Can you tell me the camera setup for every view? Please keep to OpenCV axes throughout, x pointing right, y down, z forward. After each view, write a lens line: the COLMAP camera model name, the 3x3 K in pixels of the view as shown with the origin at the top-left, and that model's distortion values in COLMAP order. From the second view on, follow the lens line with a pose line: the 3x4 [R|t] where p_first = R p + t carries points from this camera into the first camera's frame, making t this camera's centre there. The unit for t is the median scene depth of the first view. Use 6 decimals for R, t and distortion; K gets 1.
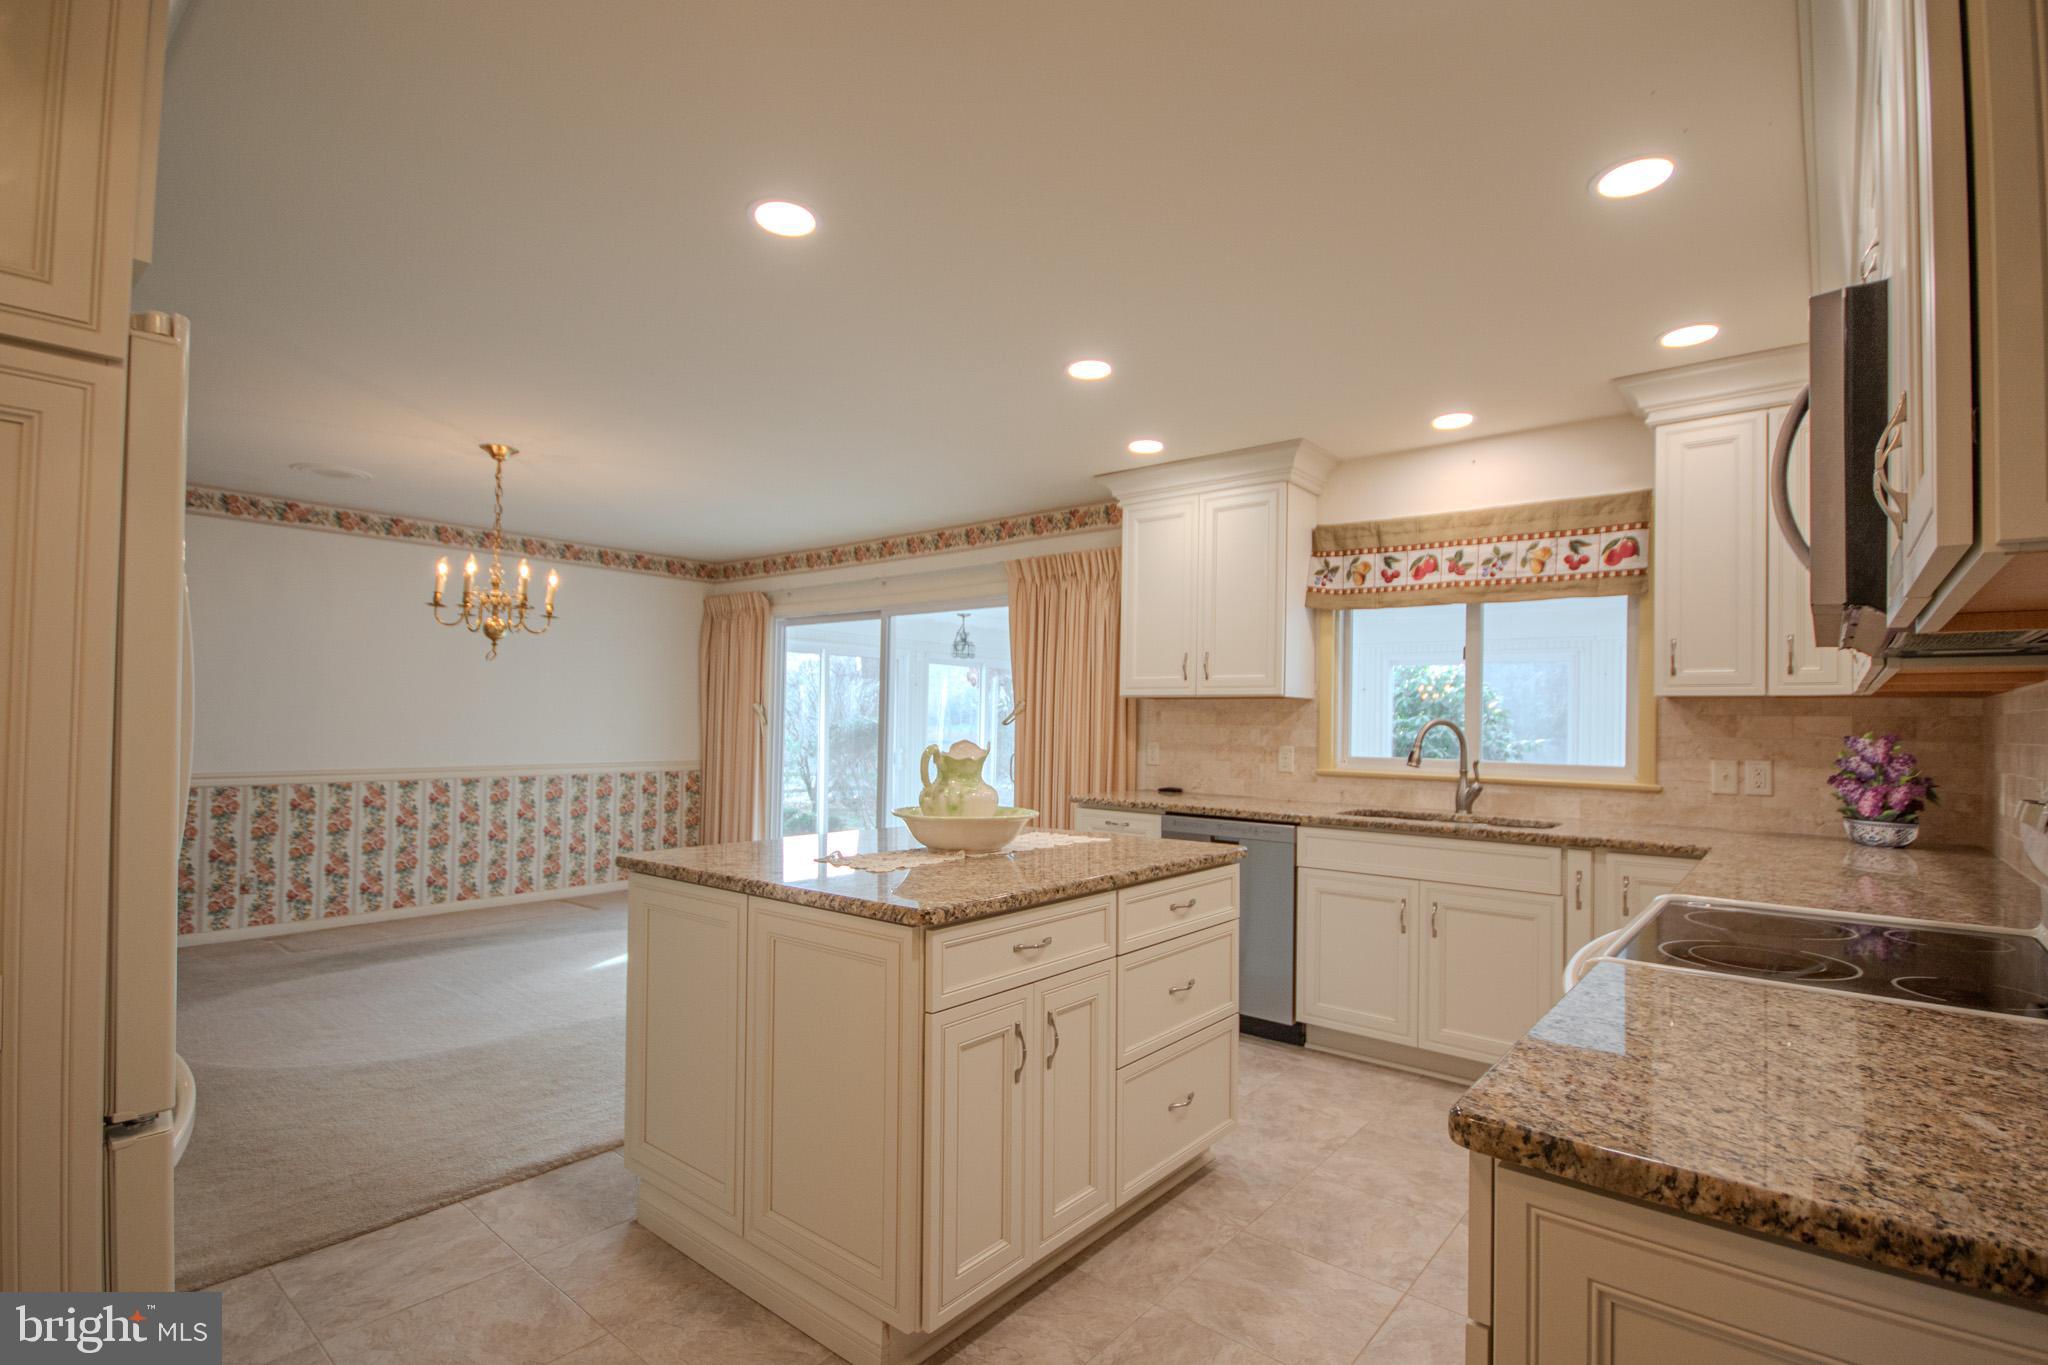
lens RADIAL K [[978.3, 0, 1039.2], [0, 978.3, 712.1], [0, 0, 1]] dist [0.009090, -0.003916]
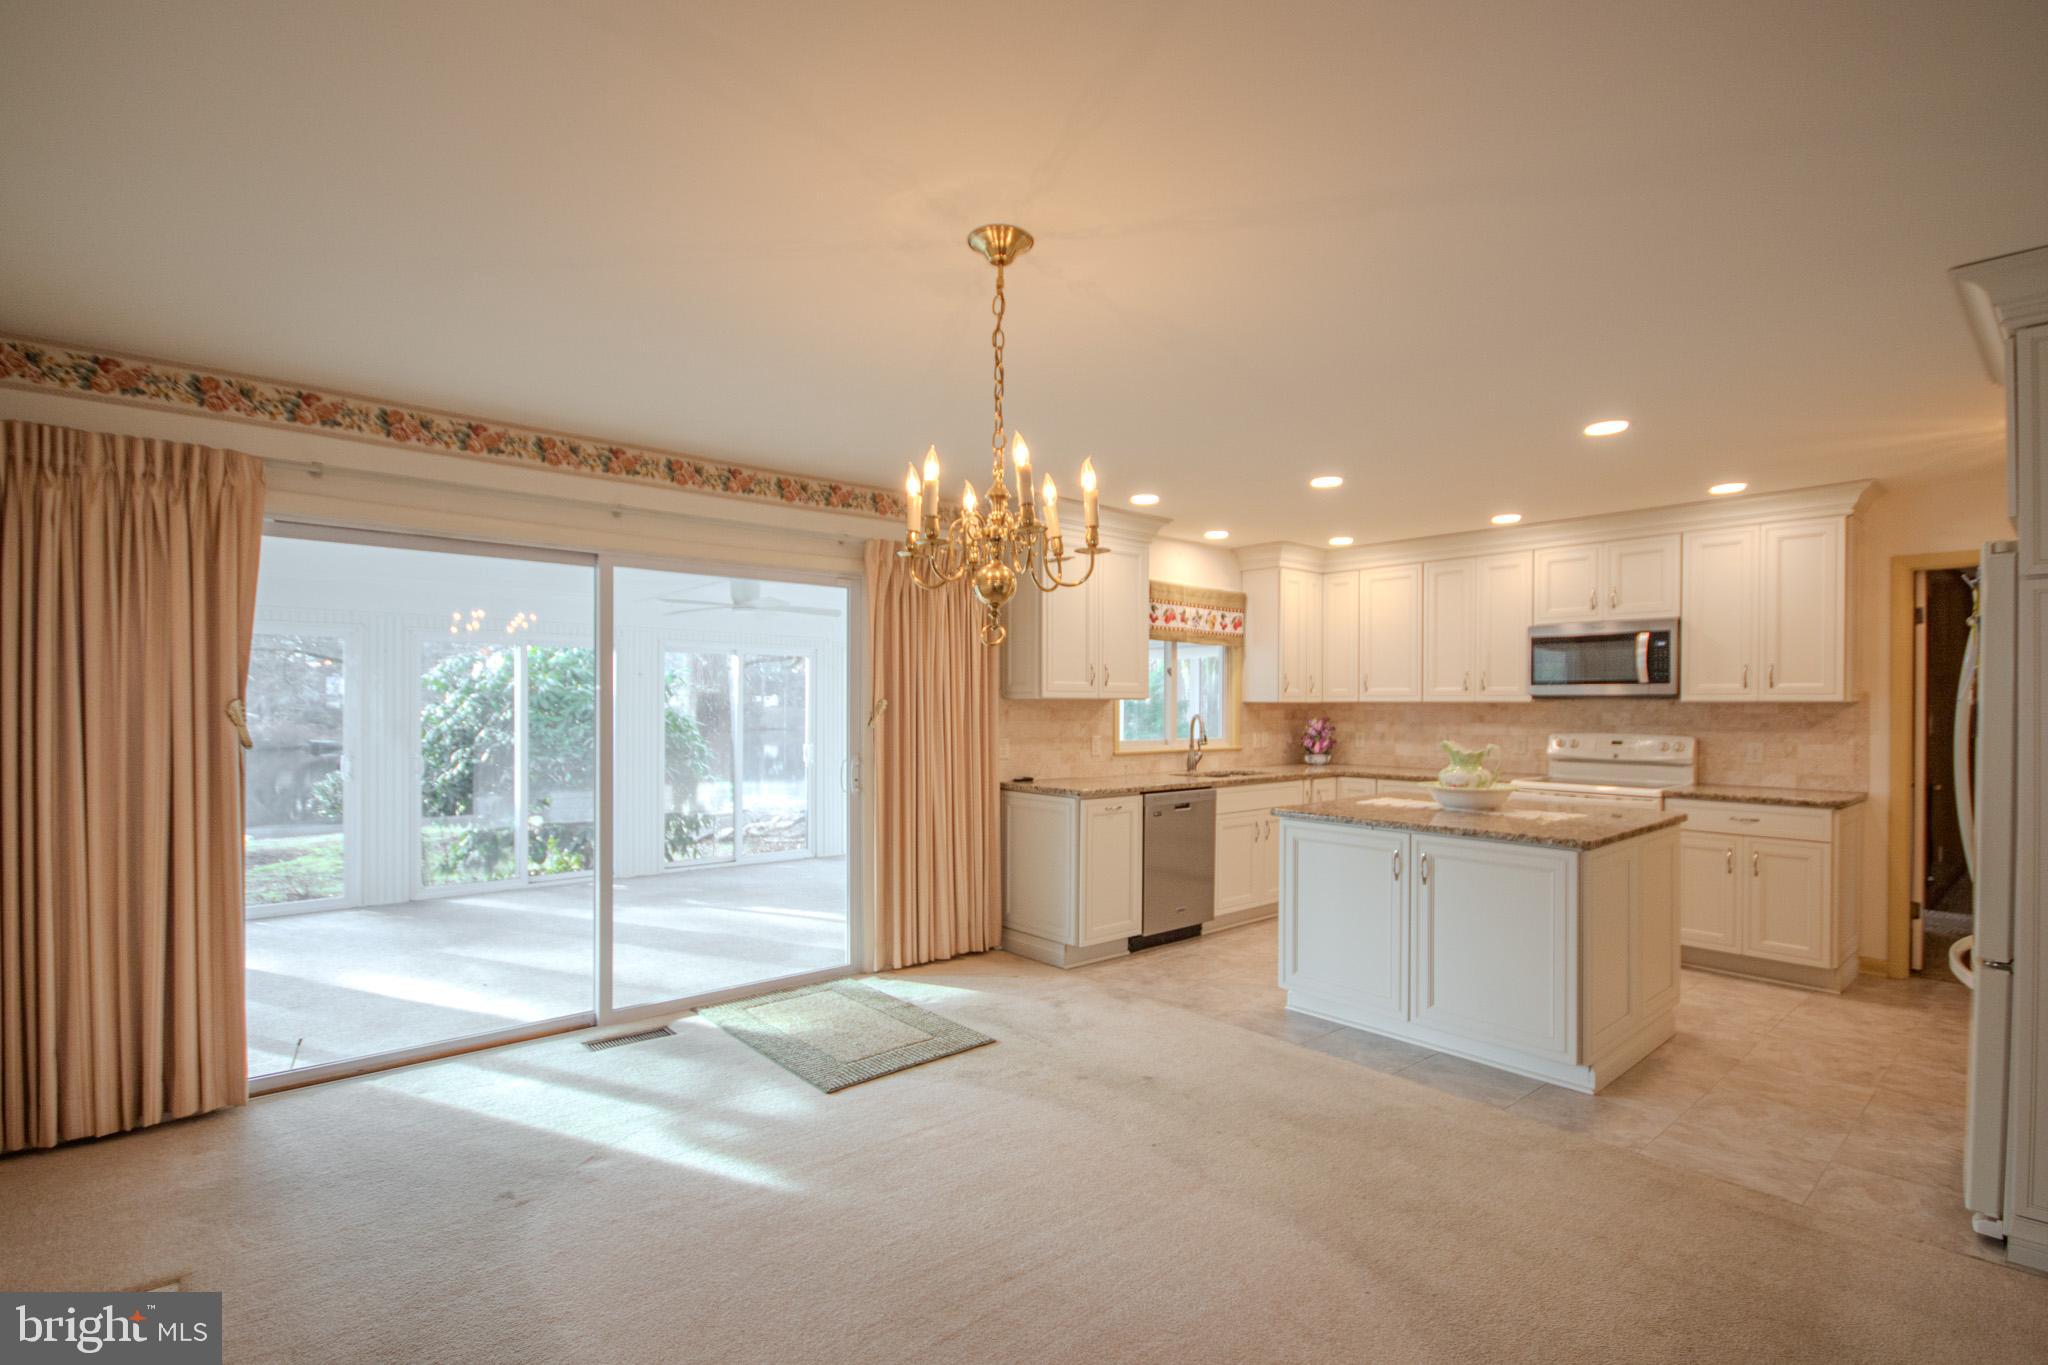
lens RADIAL K [[978.3, 0, 1031.4], [0, 978.3, 706.0], [0, 0, 1]] dist [0.009090, -0.003916]
pose [[0.150295, -0.013322, 0.988551, -0.875787], [-0.008055, 0.999860, 0.014699, -0.019860], [-0.988608, -0.010172, 0.150166, 0.732533]]
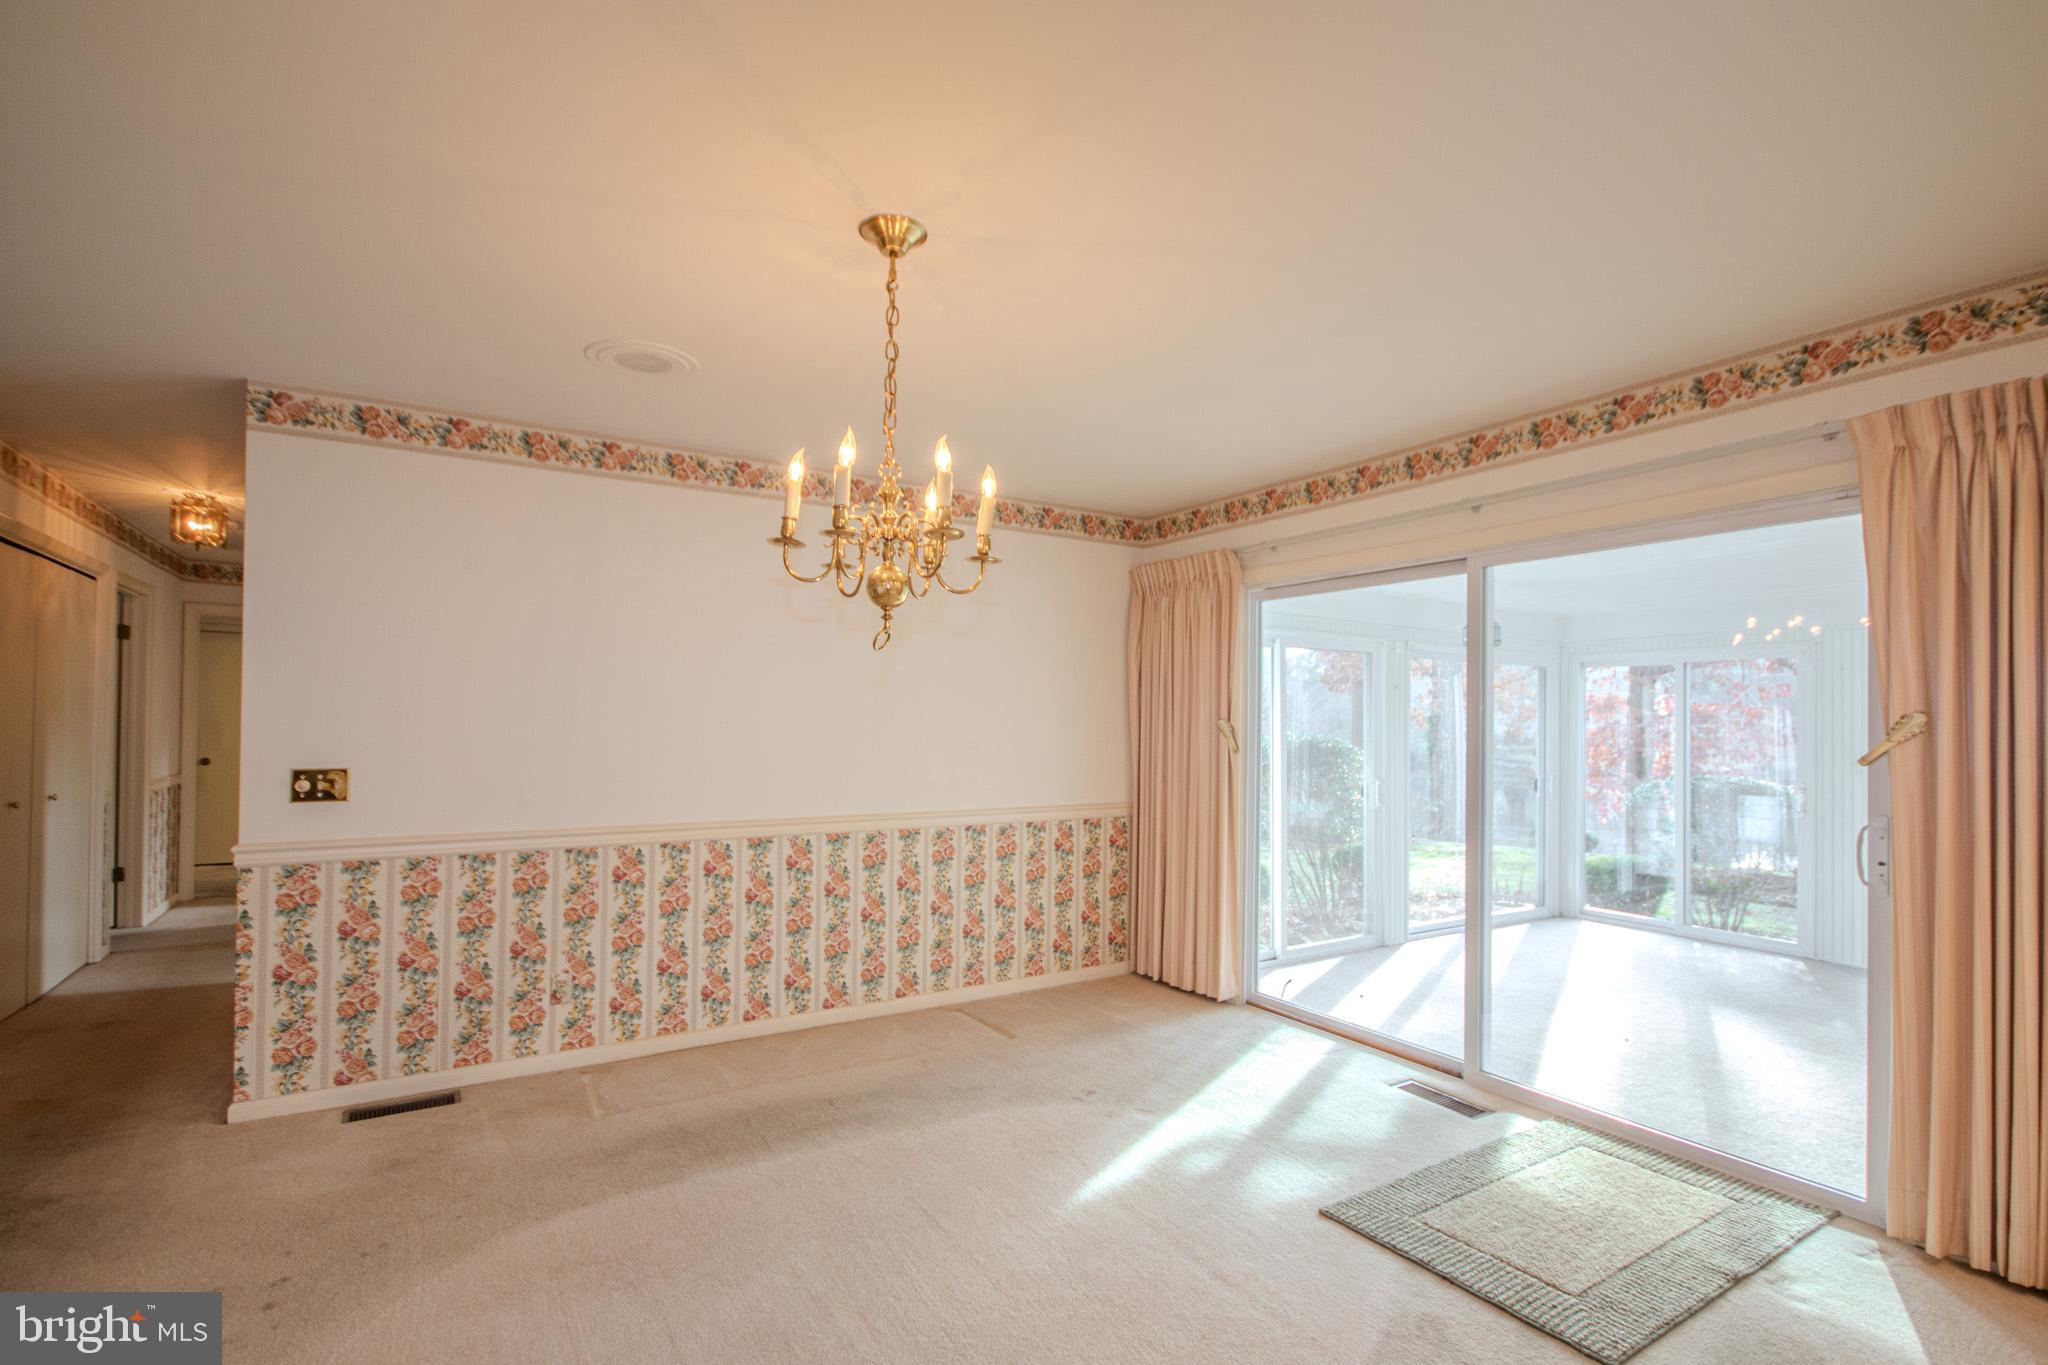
lens RADIAL K [[978.3, 0, 1026.1], [0, 978.3, 716.7], [0, 0, 1]] dist [0.009090, -0.003916]
pose [[0.947362, -0.010059, -0.320007, -0.261090], [0.009543, 0.999949, -0.003183, -0.013130], [0.320023, -0.000039, 0.947410, 0.435580]]
